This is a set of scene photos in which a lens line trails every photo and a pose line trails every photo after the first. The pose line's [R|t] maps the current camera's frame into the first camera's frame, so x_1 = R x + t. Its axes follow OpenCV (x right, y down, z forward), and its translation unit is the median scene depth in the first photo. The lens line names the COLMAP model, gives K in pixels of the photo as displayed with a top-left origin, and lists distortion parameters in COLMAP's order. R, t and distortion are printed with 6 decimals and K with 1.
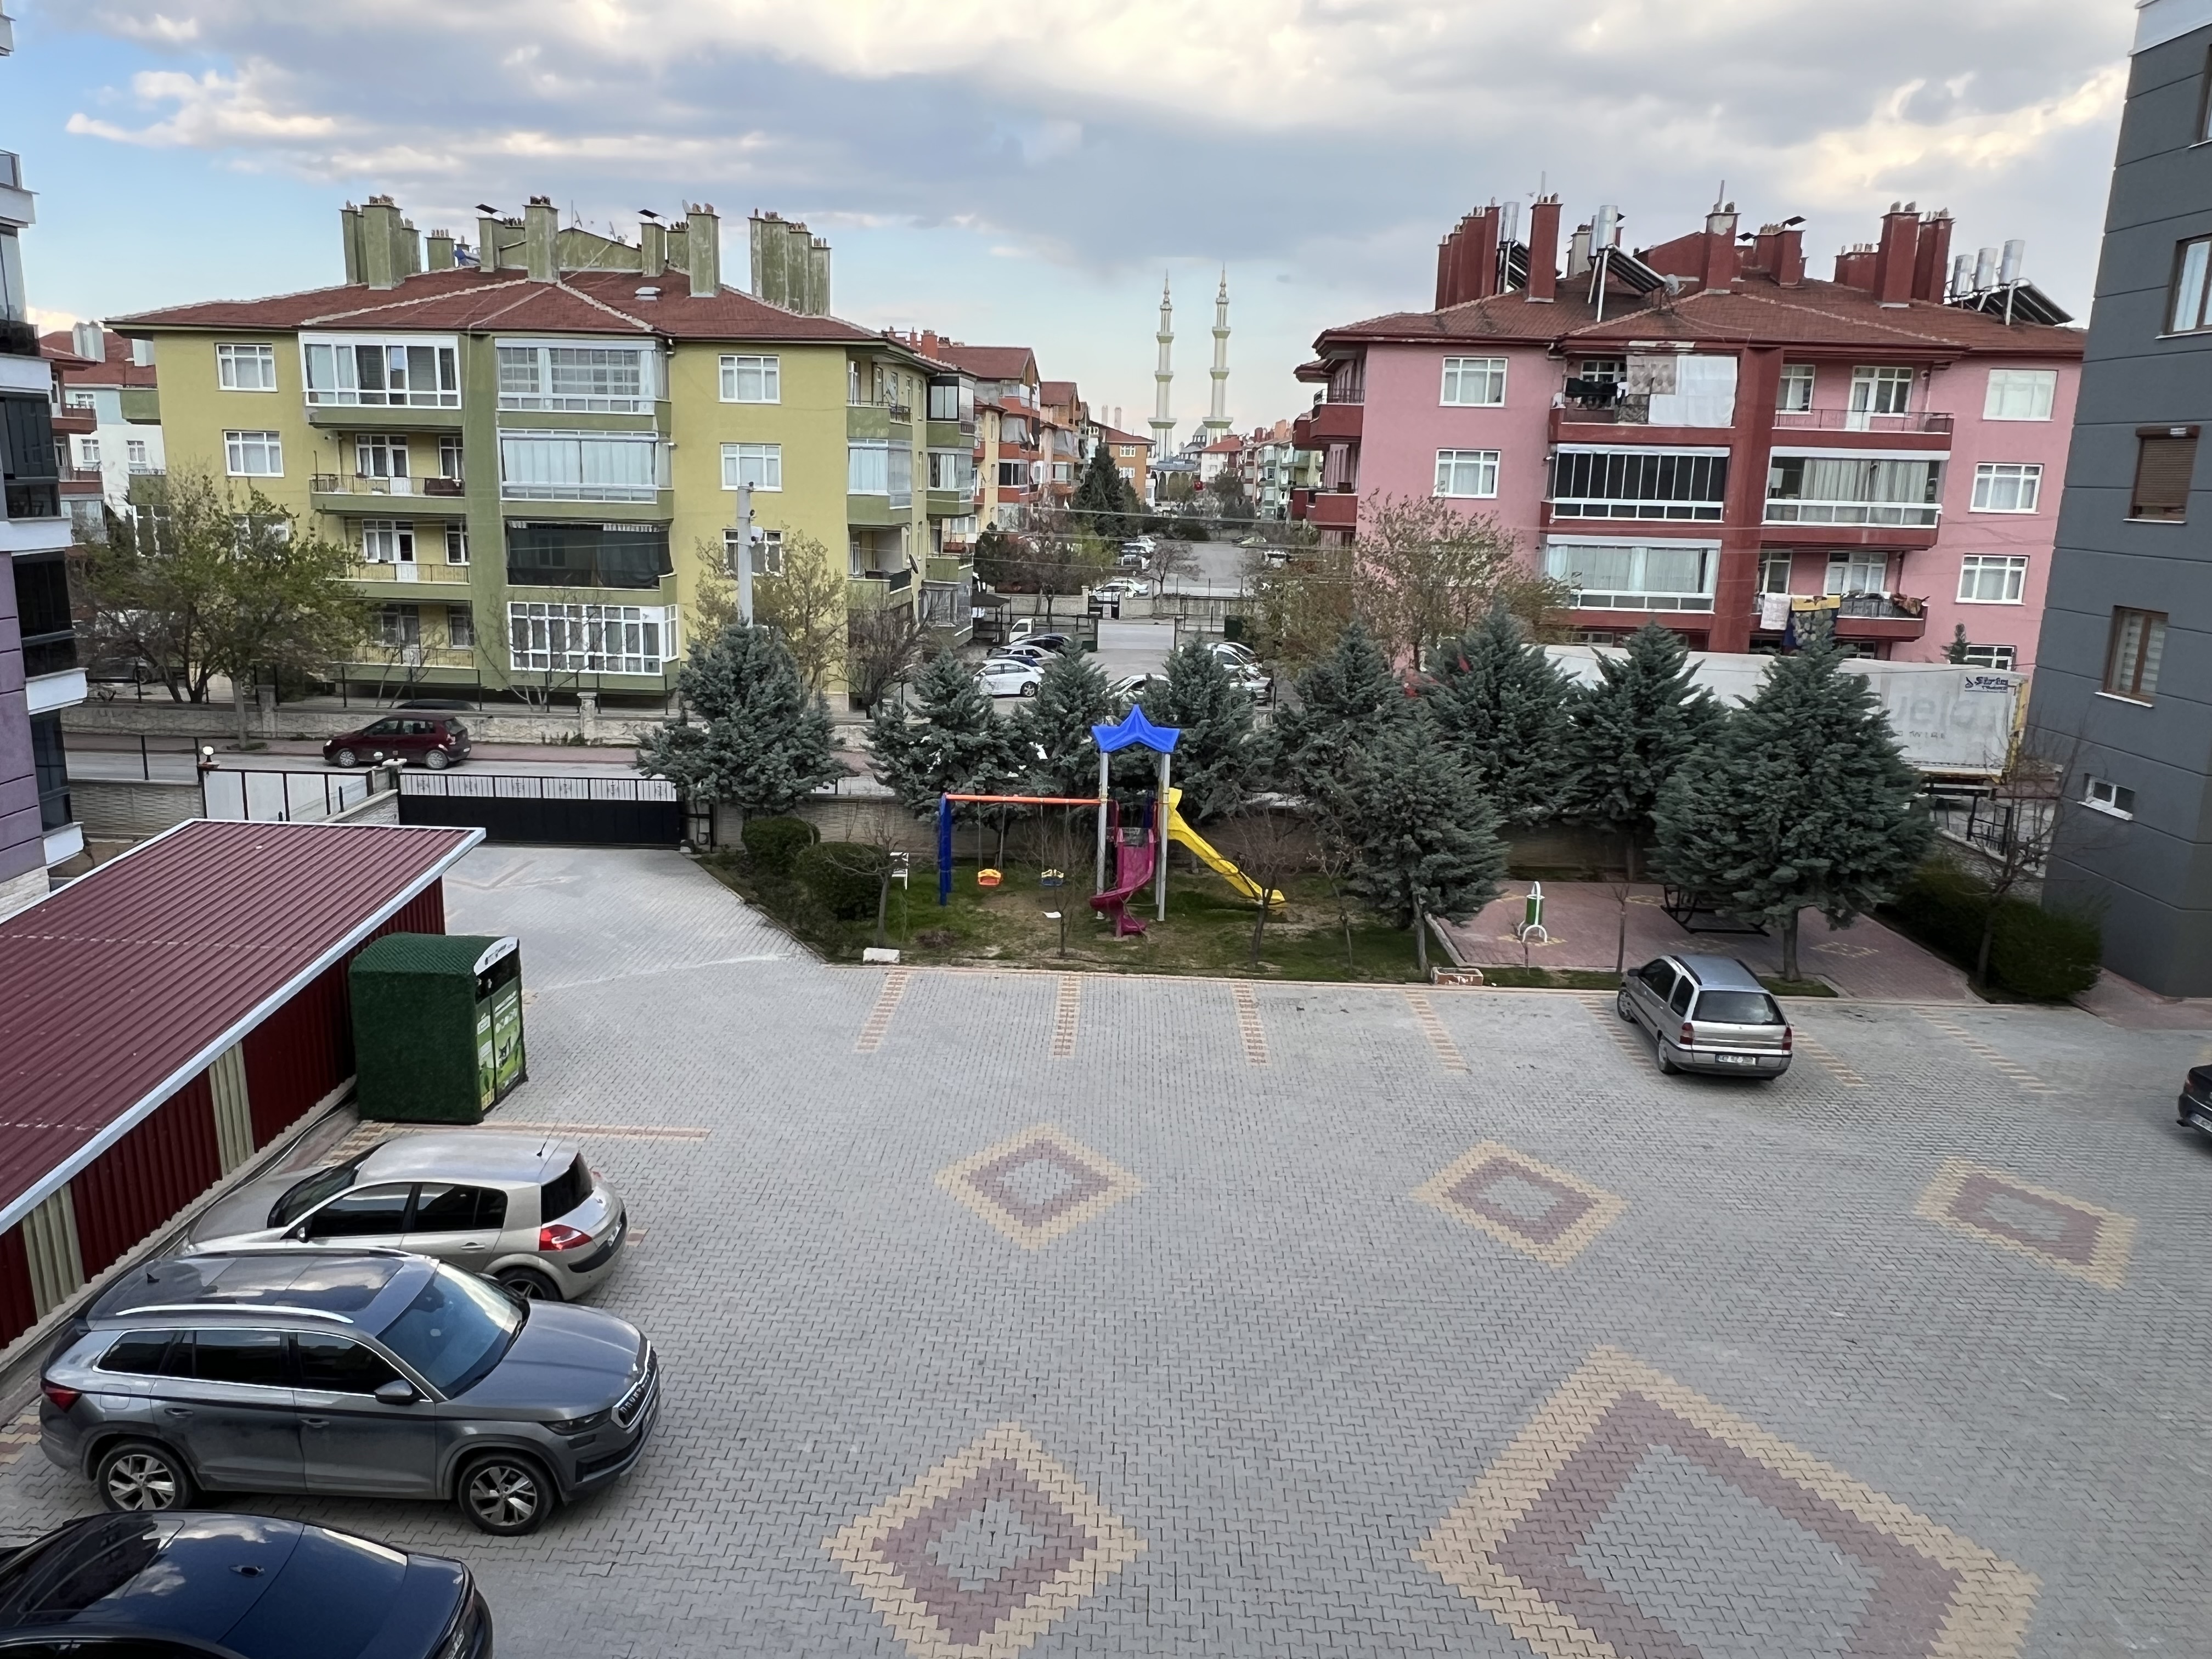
lens RADIAL K [[1620.8, 0, 1104.5], [0, 1620.8, 837.0], [0, 0, 1]] dist [-0.003713, -0.003783]
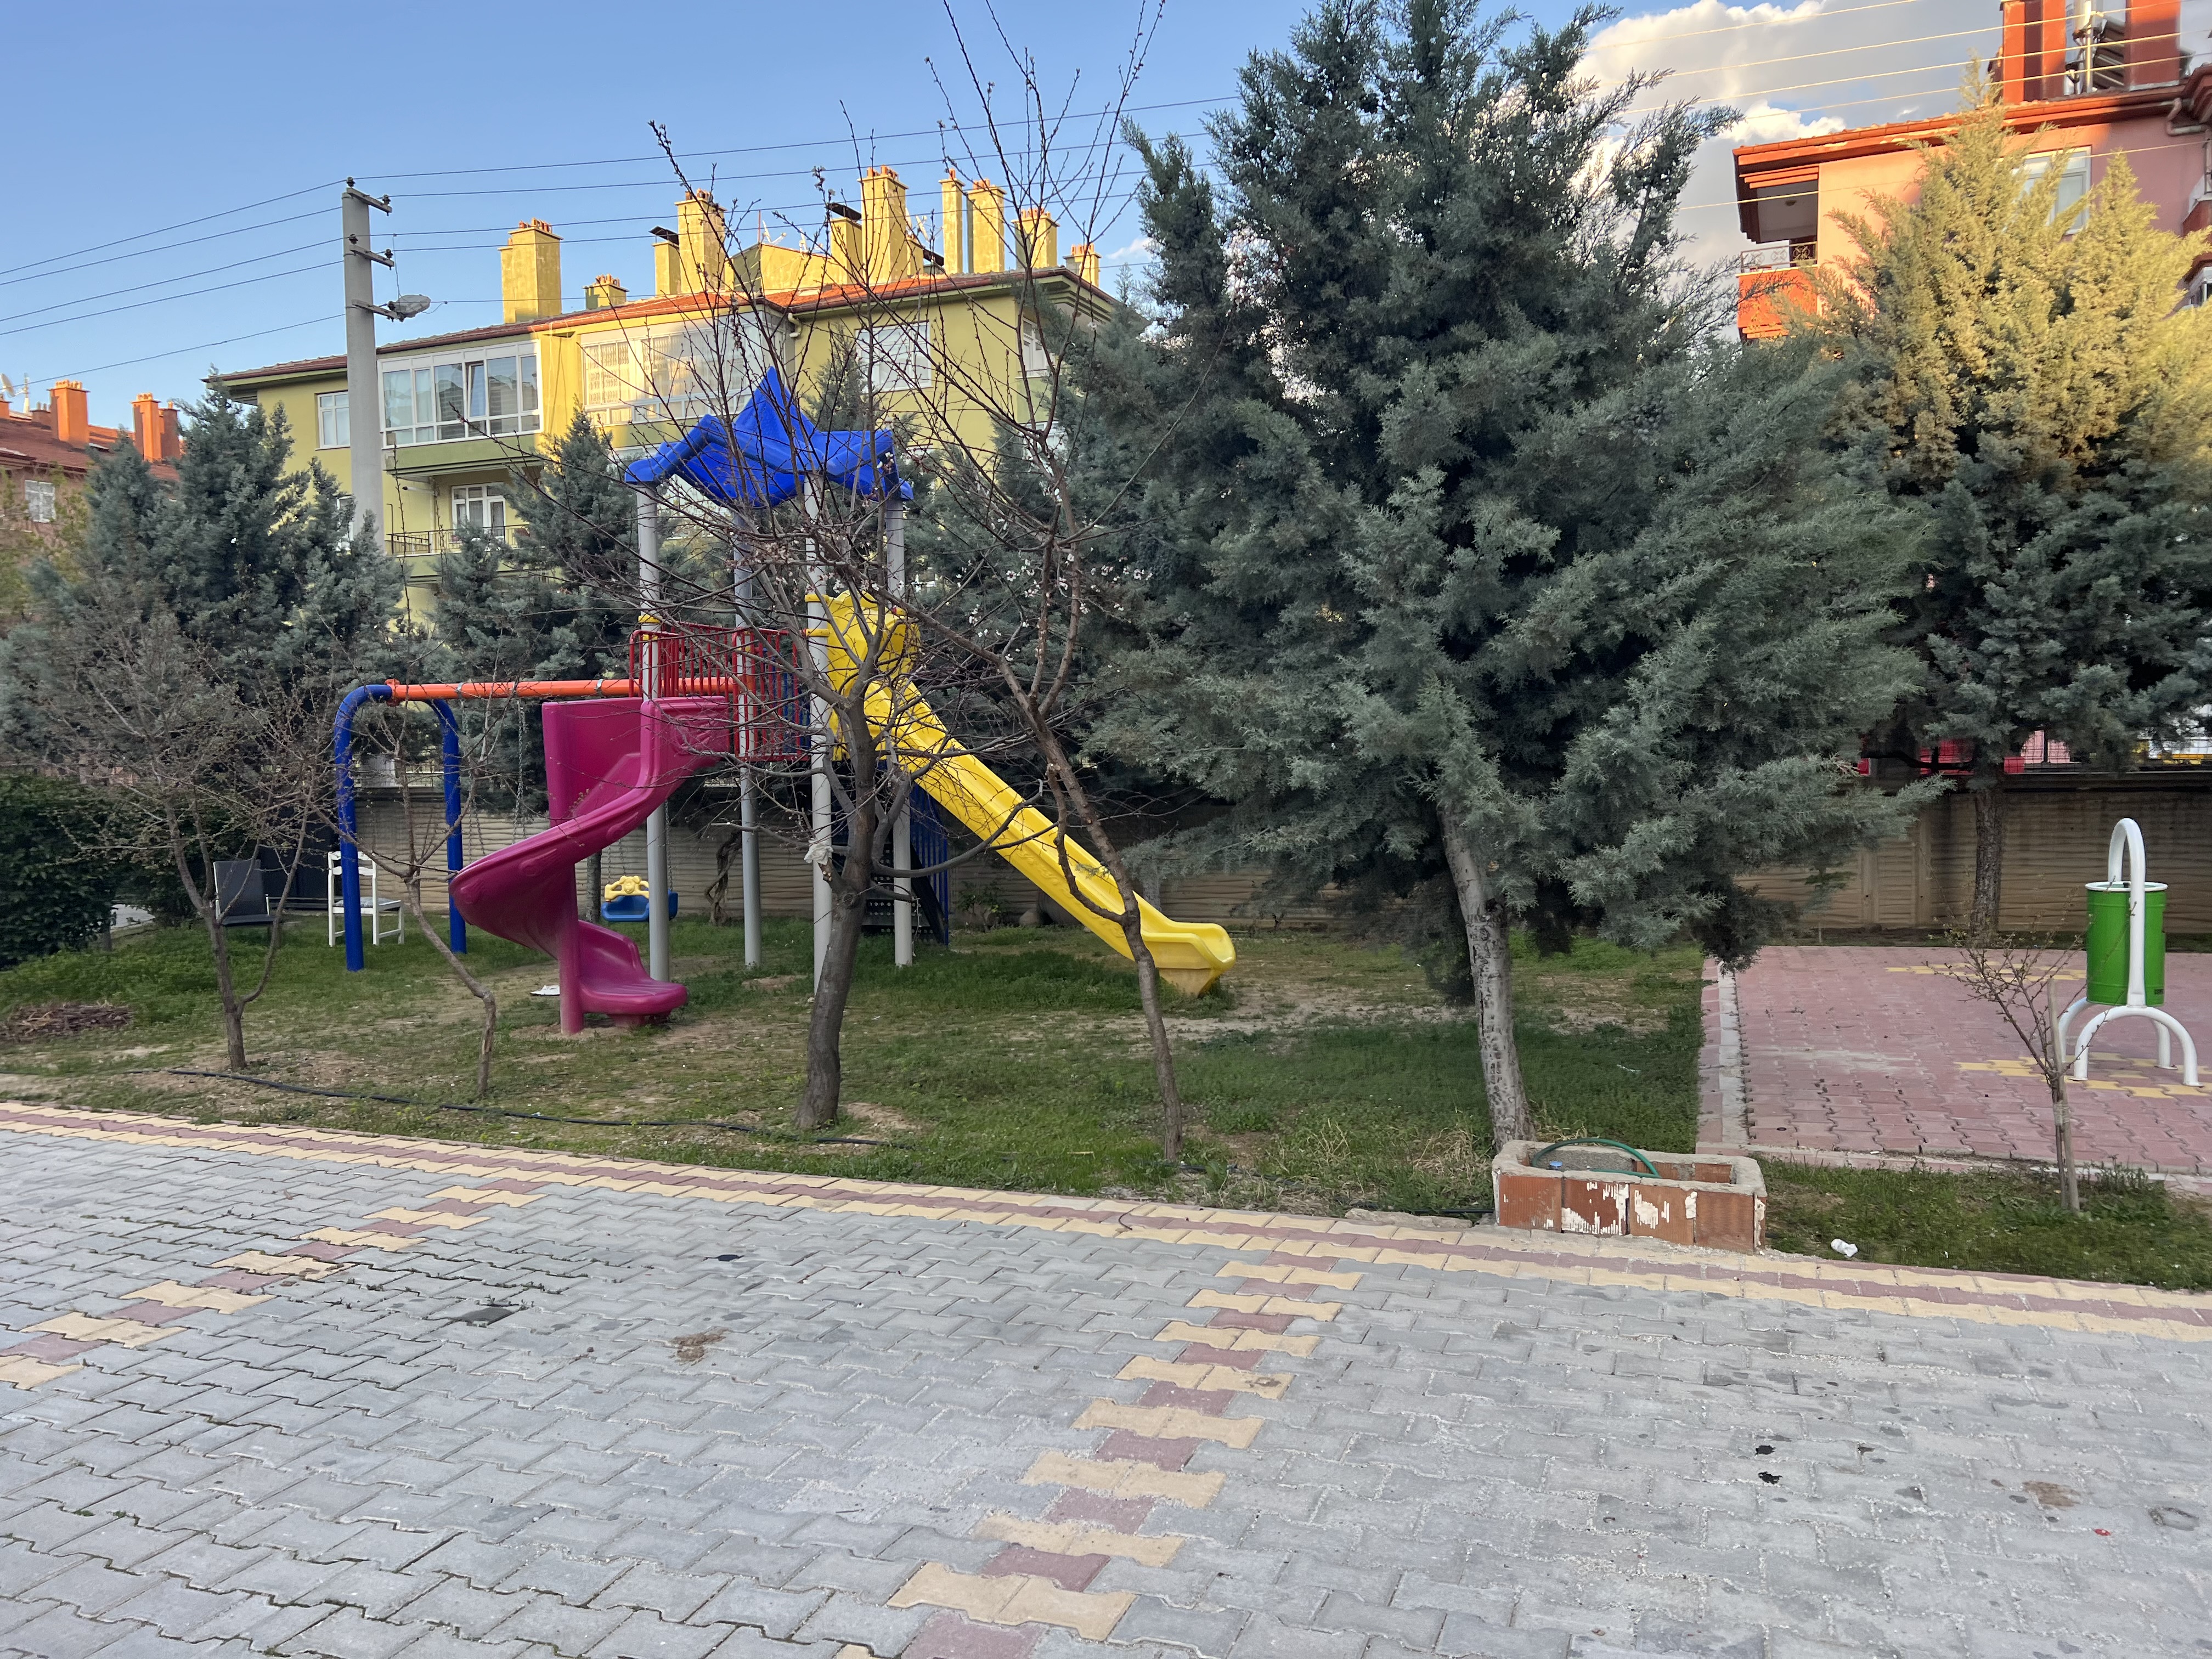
lens RADIAL K [[1687.0, 0, 1106.9], [0, 1687.0, 827.7], [0, 0, 1]] dist [0.006520, 0.001053]
pose [[0.950523, -0.020257, -0.309993, 0.133185], [-0.028277, 0.988088, -0.151272, 0.045559], [0.309365, 0.152553, 0.938627, 0.477669]]
